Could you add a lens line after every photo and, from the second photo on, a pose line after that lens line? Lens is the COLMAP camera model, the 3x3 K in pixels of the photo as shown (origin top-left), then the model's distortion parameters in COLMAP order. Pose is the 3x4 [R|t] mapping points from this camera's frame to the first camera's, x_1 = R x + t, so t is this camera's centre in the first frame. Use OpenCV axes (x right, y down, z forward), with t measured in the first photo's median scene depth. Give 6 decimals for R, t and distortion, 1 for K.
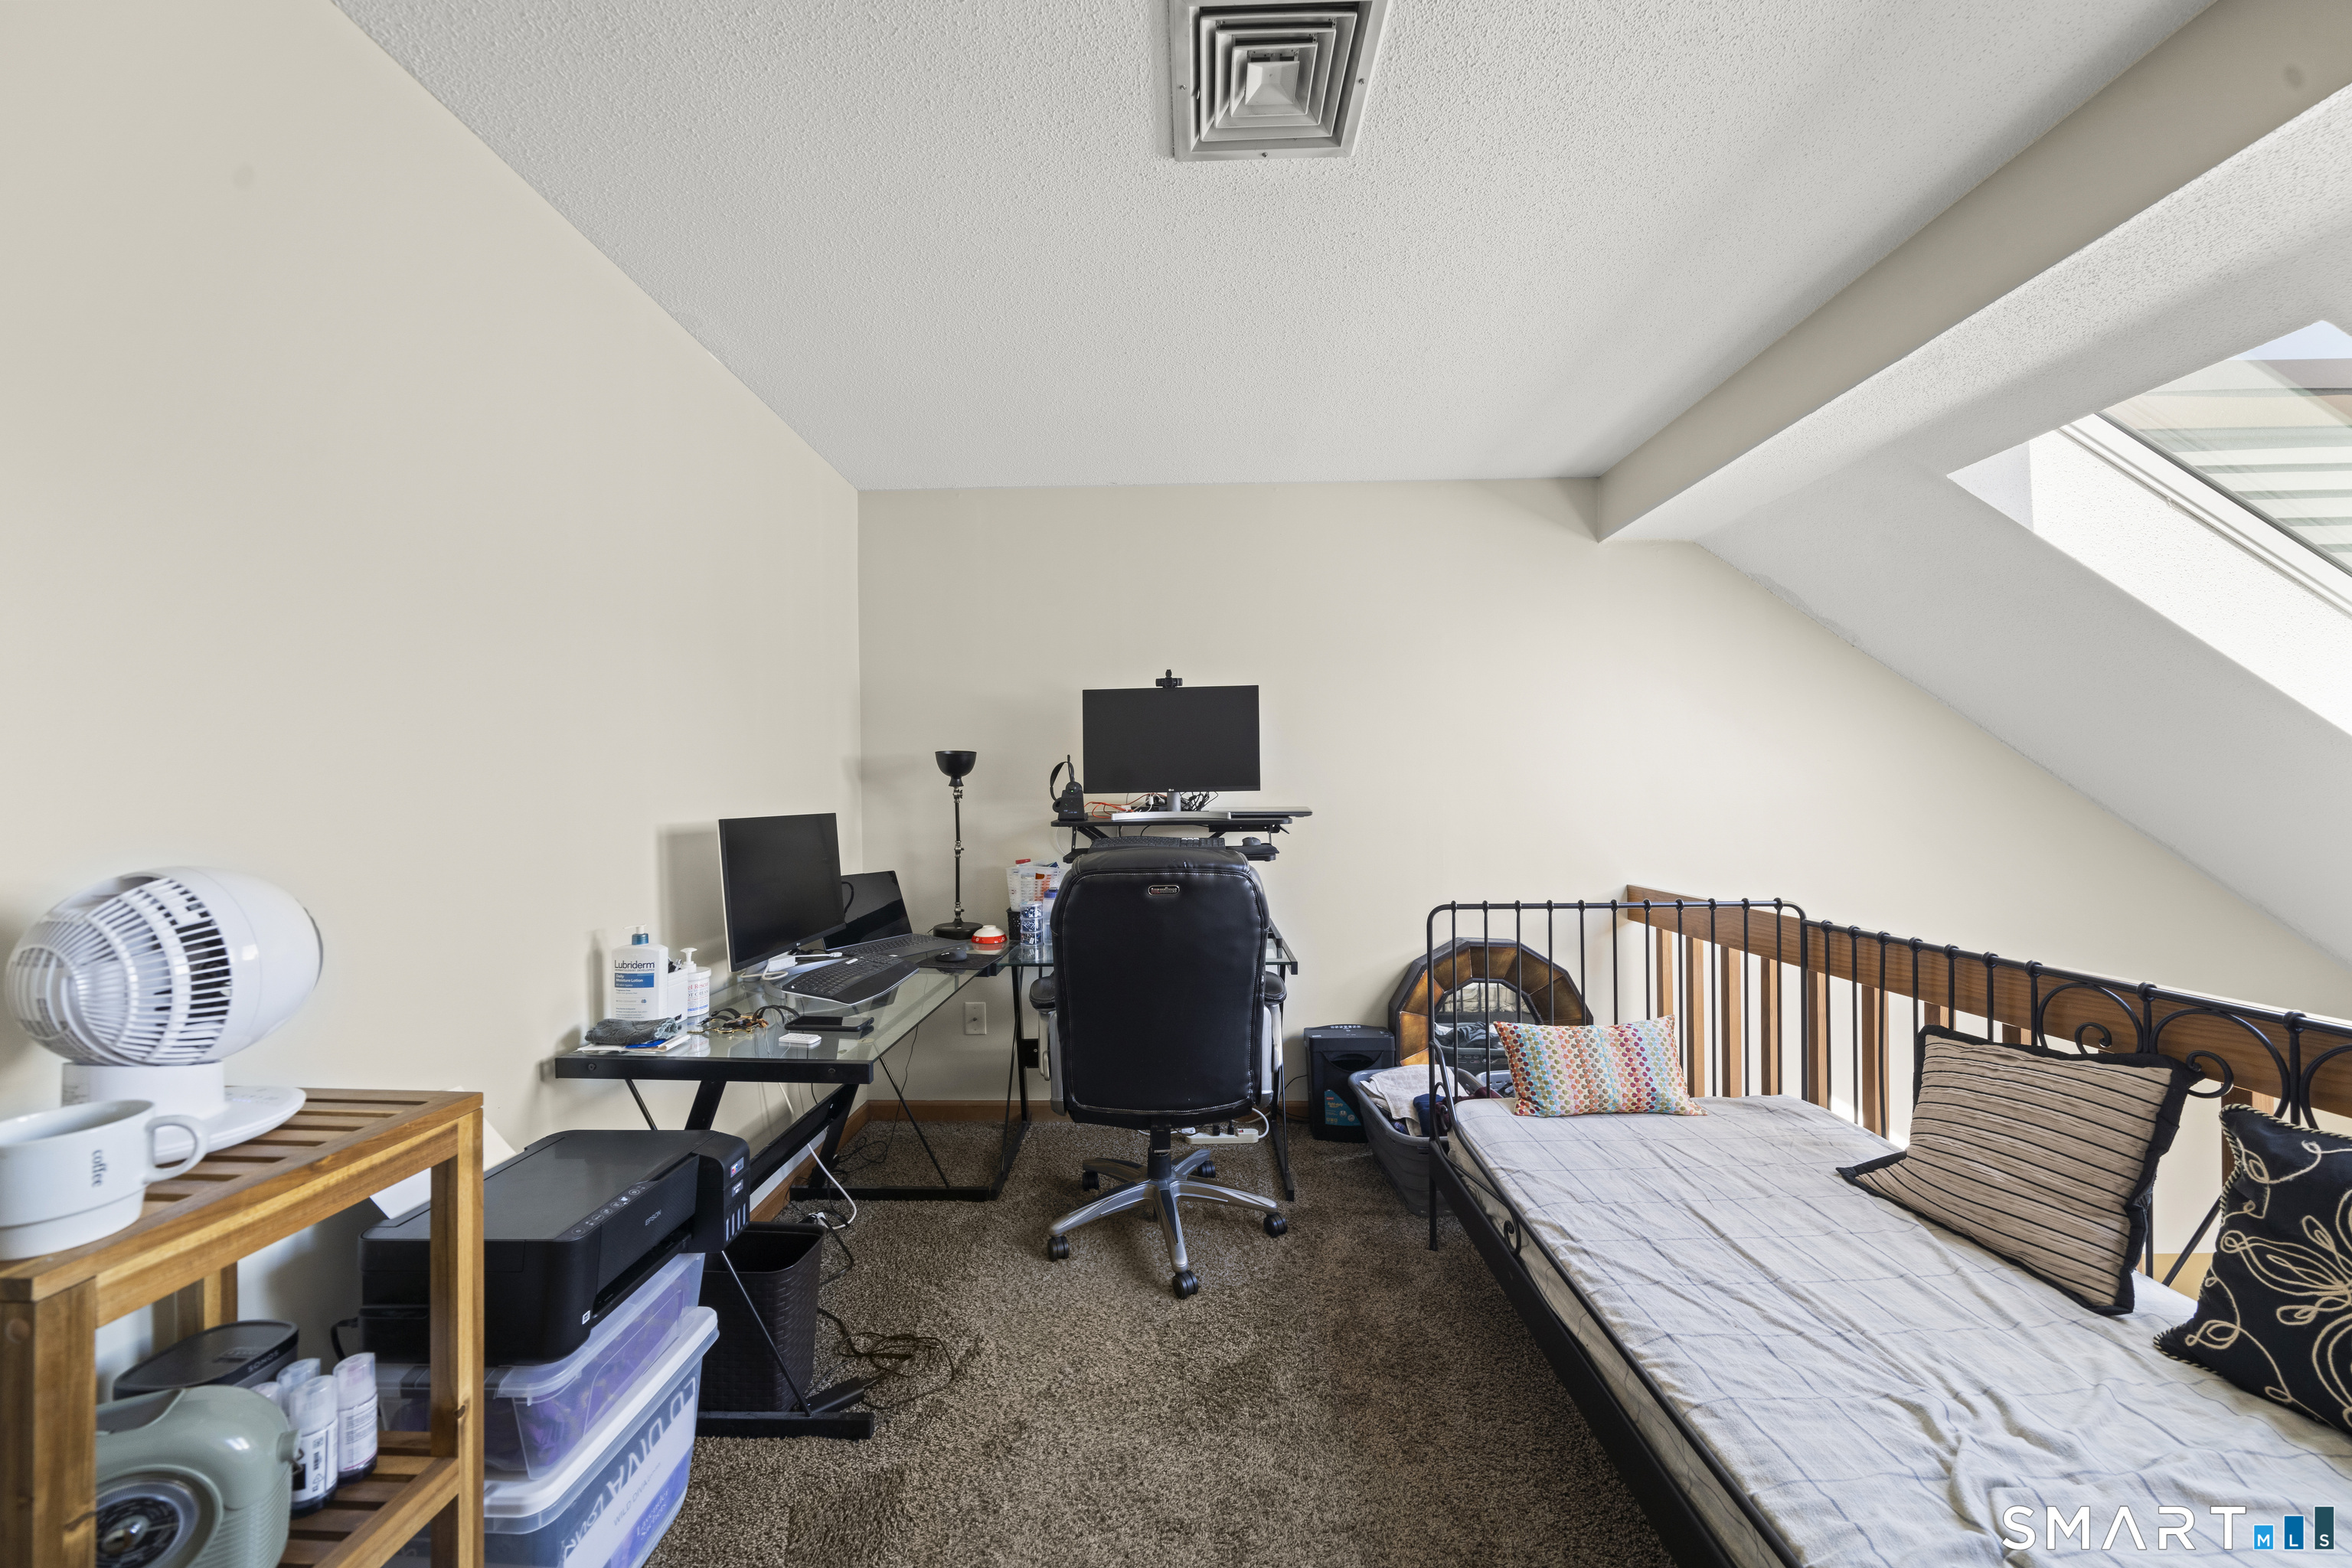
lens RADIAL K [[806.3, 0, 1164.7], [0, 806.3, 789.5], [0, 0, 1]] dist [-0.006848, 0.000386]
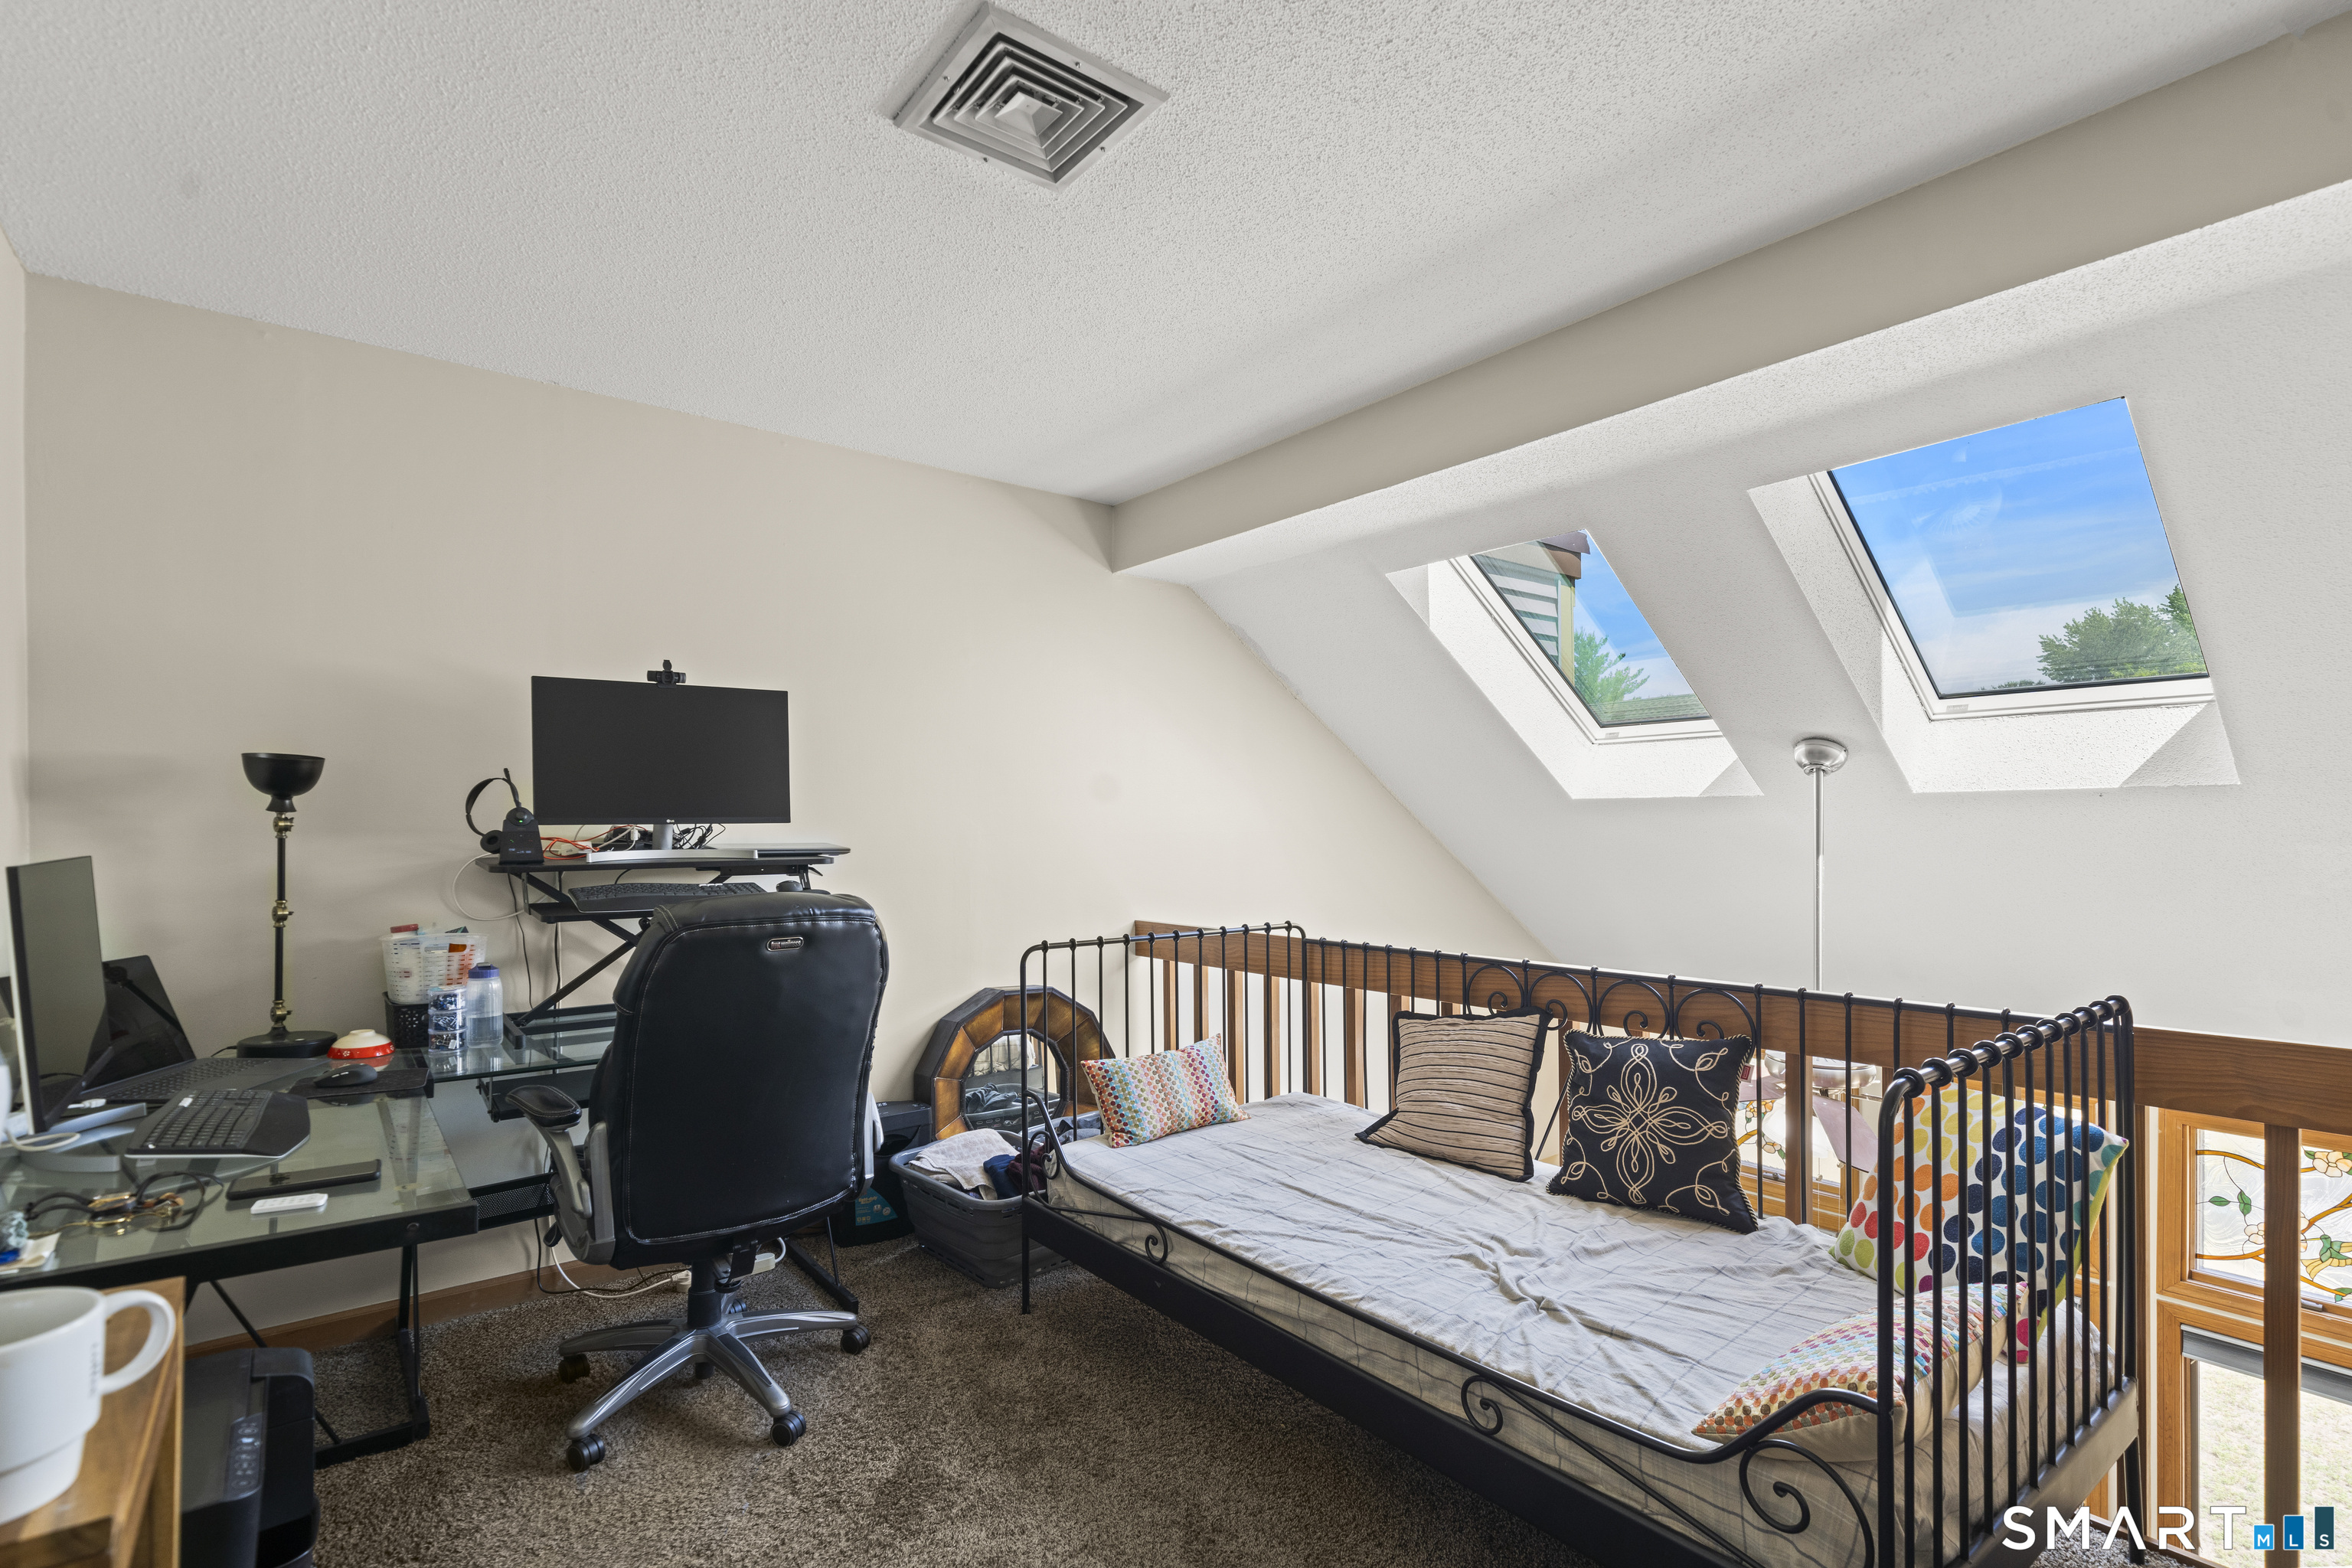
lens RADIAL K [[1031.0, 0, 1189.3], [0, 1031.0, 805.5], [0, 0, 1]] dist [-0.000047, 0.000222]
pose [[0.782552, 0.018648, 0.622306, -0.296564], [-0.009511, 0.999793, -0.017999, -0.001507], [-0.622513, 0.008167, 0.782567, -0.071630]]
